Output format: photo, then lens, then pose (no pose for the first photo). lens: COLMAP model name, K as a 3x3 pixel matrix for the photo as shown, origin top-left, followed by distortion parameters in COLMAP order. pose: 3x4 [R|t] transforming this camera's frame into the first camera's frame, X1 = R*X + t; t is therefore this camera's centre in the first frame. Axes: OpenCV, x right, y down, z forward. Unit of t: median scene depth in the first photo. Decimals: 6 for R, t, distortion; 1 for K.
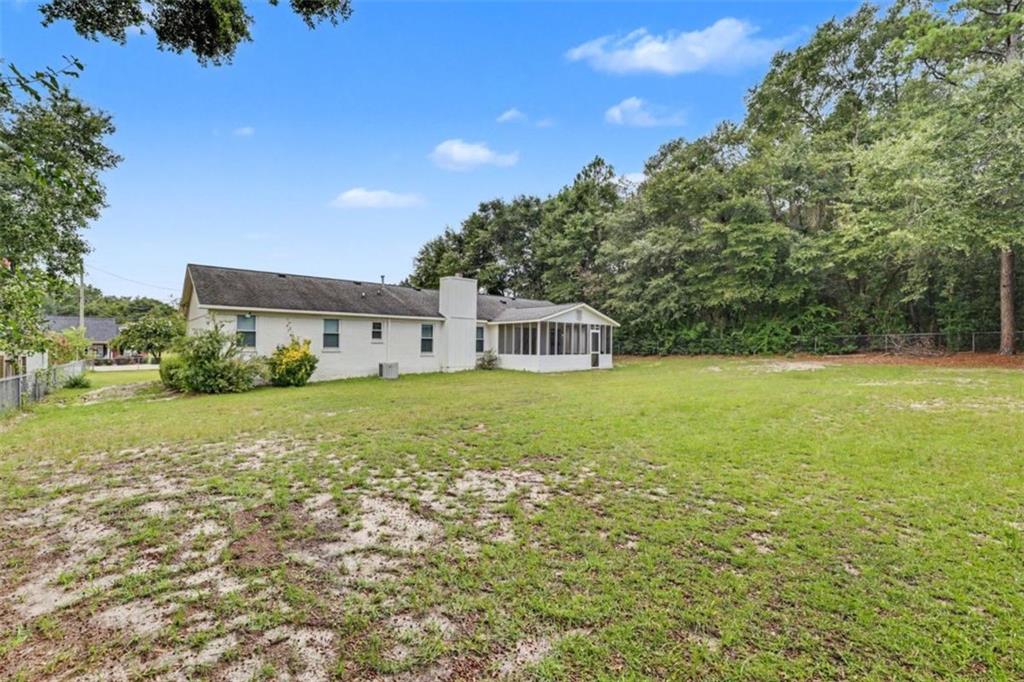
lens RADIAL K [[446.8, 0, 512.0], [0, 446.8, 341.0], [0, 0, 1]] dist [-0.051131, 0.018509]
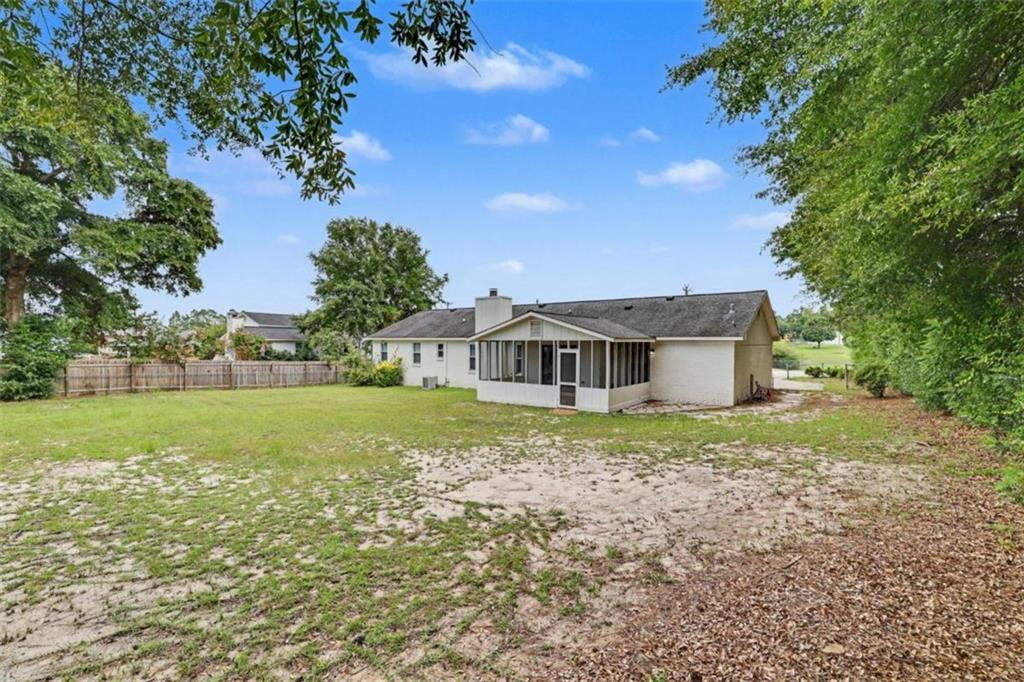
lens RADIAL K [[459.2, 0, 509.0], [0, 459.2, 342.8], [0, 0, 1]] dist [-0.100003, -0.000004]
pose [[0.182949, -0.006644, -0.983100, 1.081381], [0.005956, 0.999966, -0.005650, -0.039905], [0.983104, -0.004822, 0.182982, 1.033013]]
